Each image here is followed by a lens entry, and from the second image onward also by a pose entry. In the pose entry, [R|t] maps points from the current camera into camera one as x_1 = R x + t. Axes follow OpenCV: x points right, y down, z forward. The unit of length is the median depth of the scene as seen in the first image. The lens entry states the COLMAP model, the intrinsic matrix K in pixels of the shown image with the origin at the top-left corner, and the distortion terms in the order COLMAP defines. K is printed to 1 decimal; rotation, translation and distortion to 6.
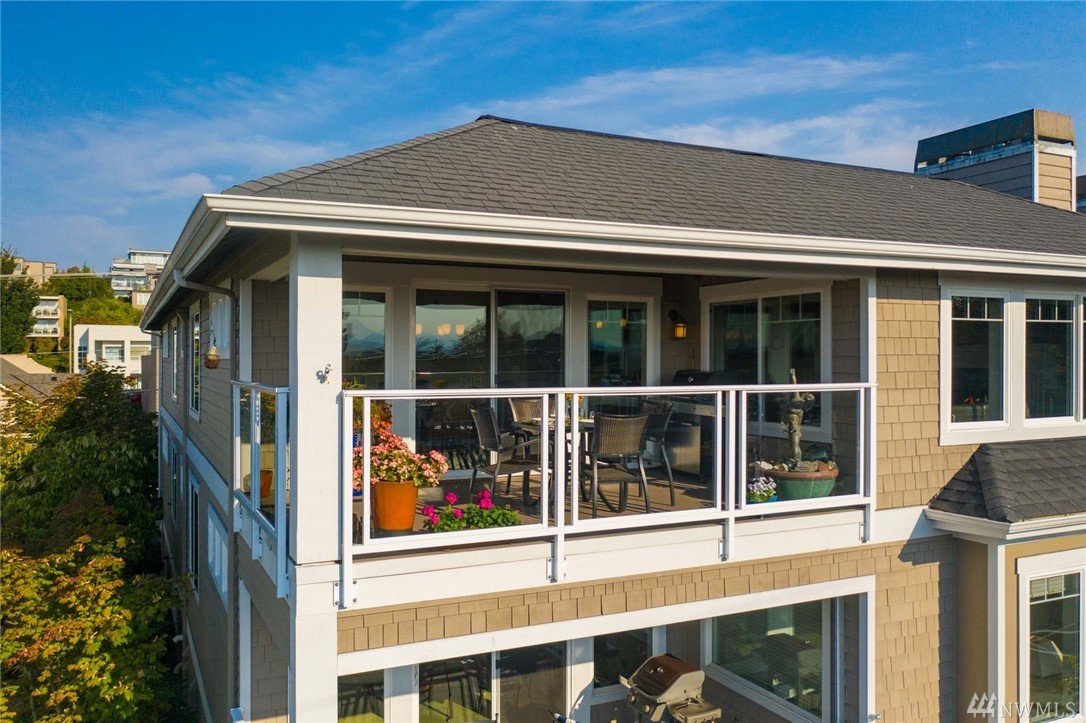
lens RADIAL K [[830.2, 0, 543.0], [0, 830.2, 361.5], [0, 0, 1]] dist [-0.008525, -0.000095]
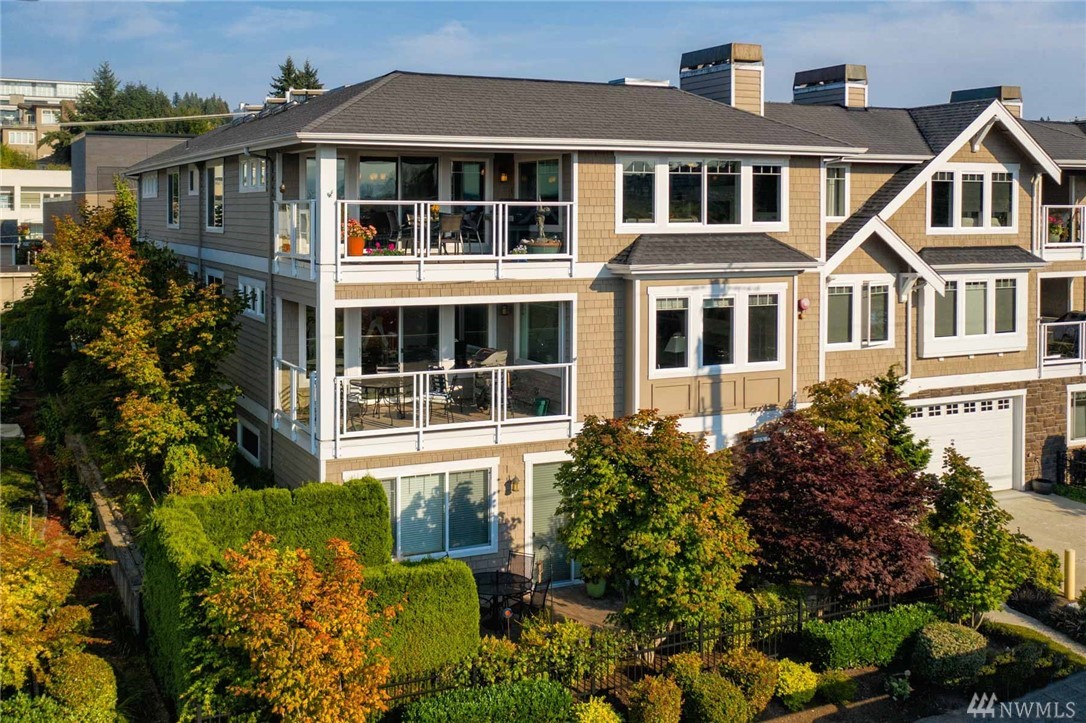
lens RADIAL K [[1059.8, 0, 475.4], [0, 1059.8, 239.9], [0, 0, 1]] dist [-0.001264, 0.011711]
pose [[0.999786, 0.002945, -0.020476, 0.188108], [-0.002470, 0.999728, 0.023209, 0.057391], [0.020539, -0.023153, 0.999521, -1.655185]]
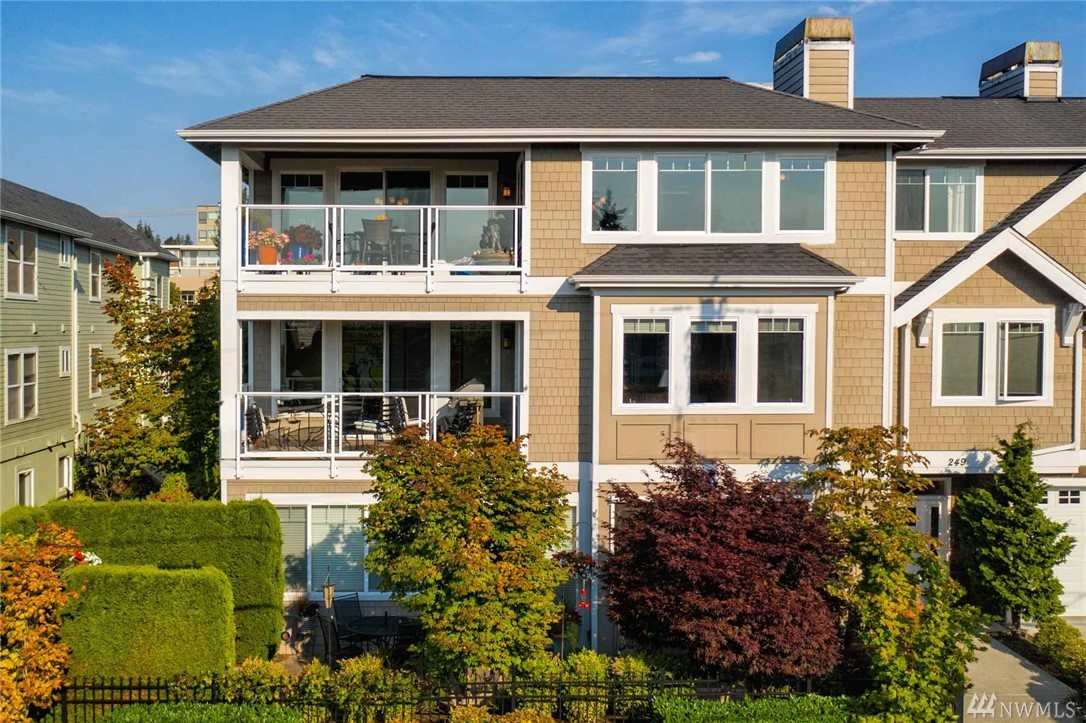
lens RADIAL K [[1152.1, 0, 543.0], [0, 1152.1, 361.5], [0, 0, 1]] dist [0.005487, 0.026137]
pose [[0.922694, 0.009517, -0.385415, 1.357382], [-0.000540, 0.999726, 0.023395, 0.296547], [0.385533, -0.021379, 0.922447, -1.291859]]
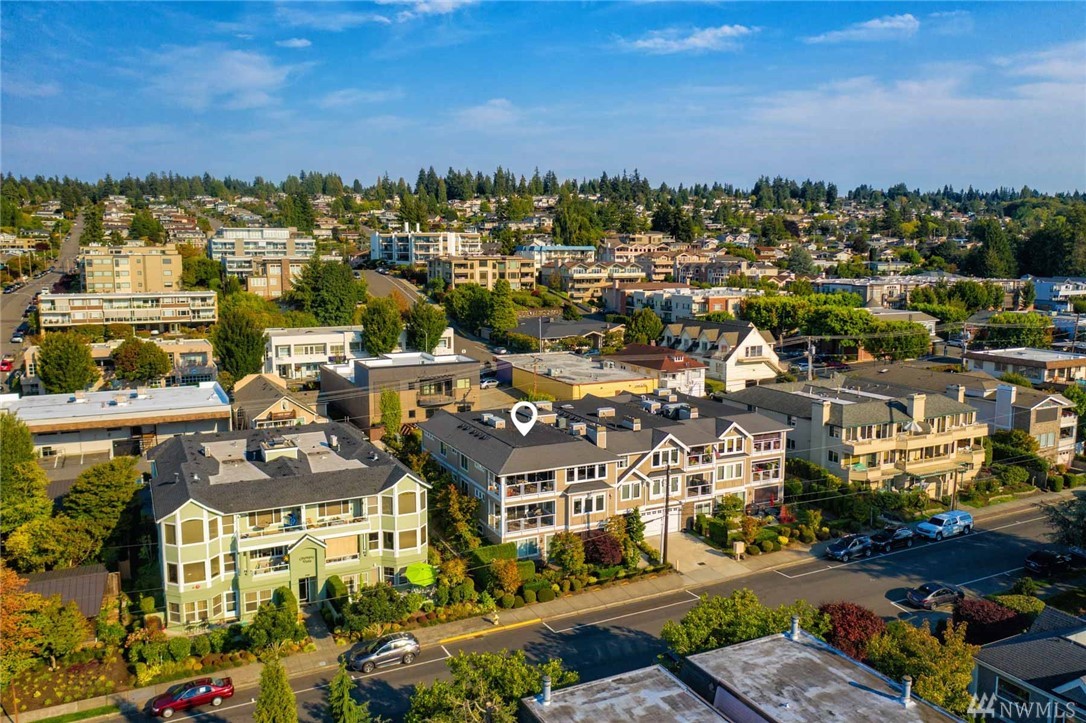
lens RADIAL K [[830.2, 0, 543.0], [0, 830.2, 361.5], [0, 0, 1]] dist [-0.008525, -0.000095]
pose [[0.999933, 0.003108, 0.011113, 0.132957], [-0.004677, 0.989549, 0.144122, -2.584963], [-0.010549, -0.144165, 0.989497, -7.930086]]
